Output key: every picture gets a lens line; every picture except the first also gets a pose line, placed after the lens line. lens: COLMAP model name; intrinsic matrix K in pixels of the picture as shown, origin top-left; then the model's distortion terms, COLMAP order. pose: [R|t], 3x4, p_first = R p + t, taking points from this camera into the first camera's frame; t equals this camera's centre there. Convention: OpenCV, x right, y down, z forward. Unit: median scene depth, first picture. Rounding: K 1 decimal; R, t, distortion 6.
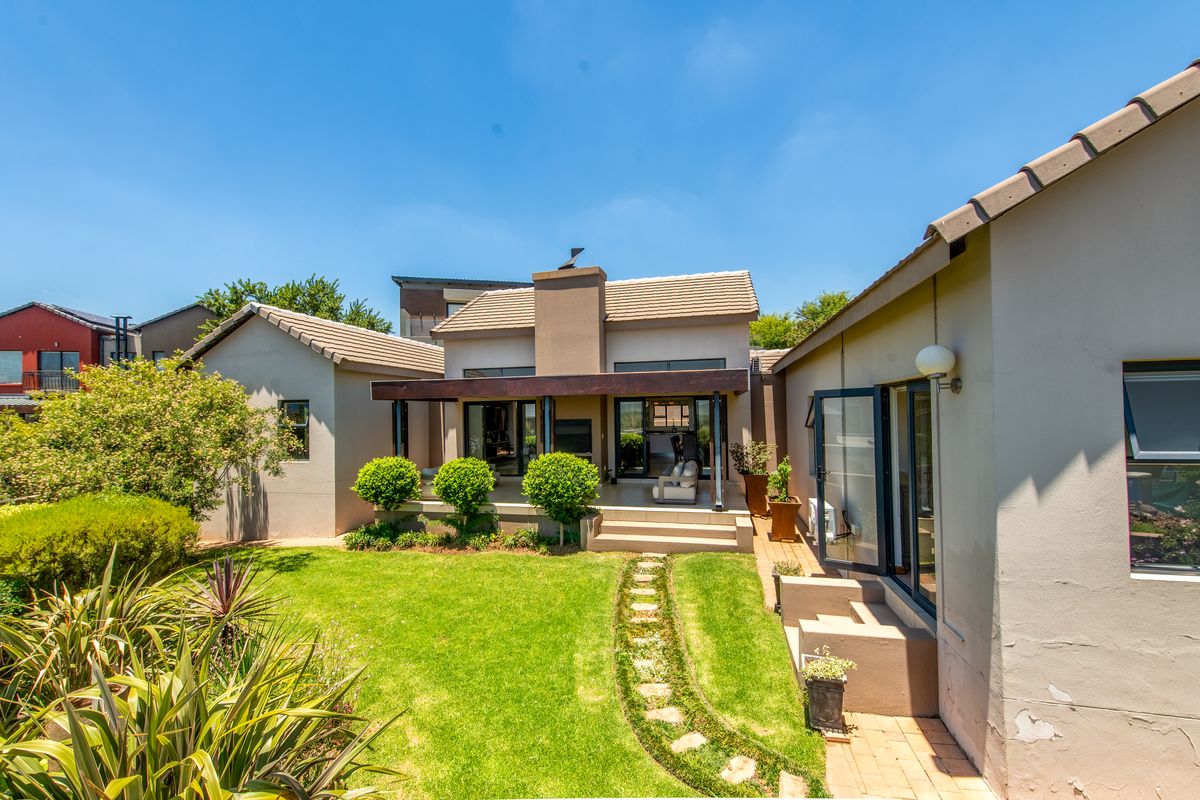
lens RADIAL K [[478.8, 0, 600.0], [0, 478.8, 400.0], [0, 0, 1]] dist [0.021925, -0.007220]
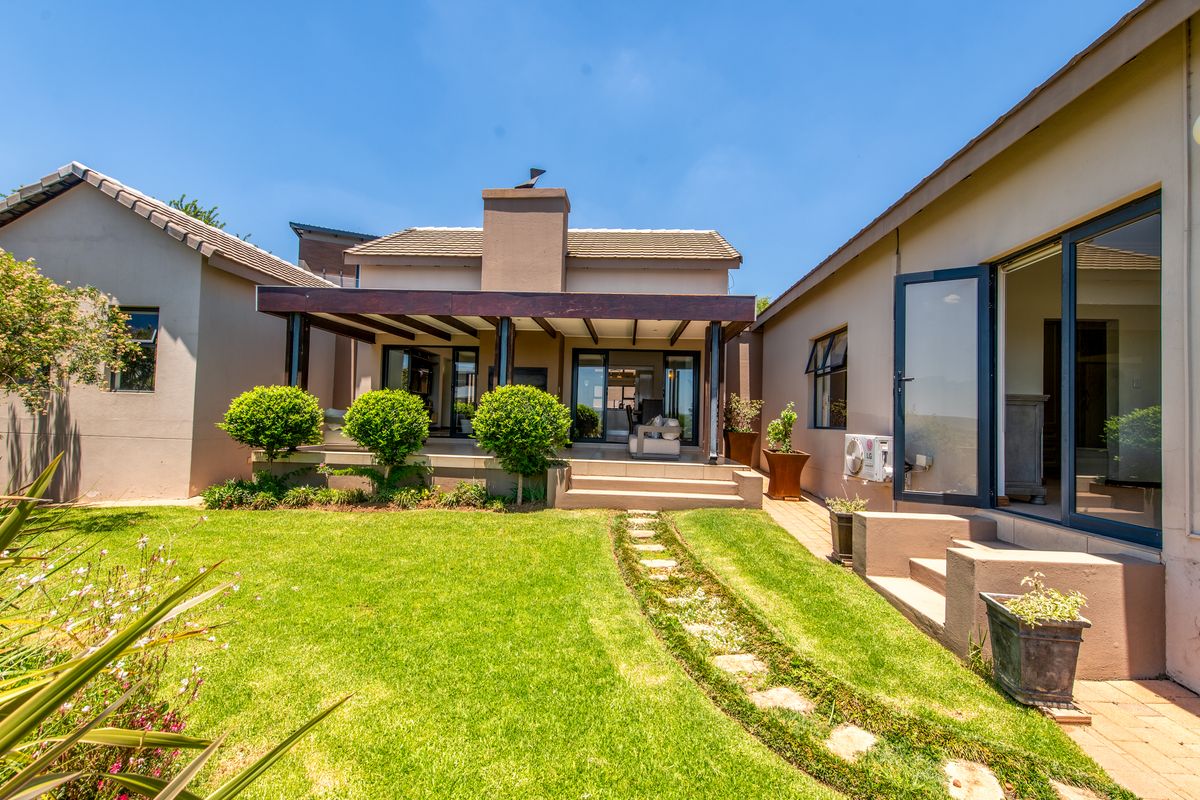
lens RADIAL K [[478.8, 0, 600.0], [0, 478.8, 400.0], [0, 0, 1]] dist [0.021925, -0.007220]
pose [[0.982619, 0.051695, 0.178289, -0.098930], [-0.048982, 0.998608, -0.019590, 0.144472], [-0.179053, 0.010517, 0.983783, 0.212384]]
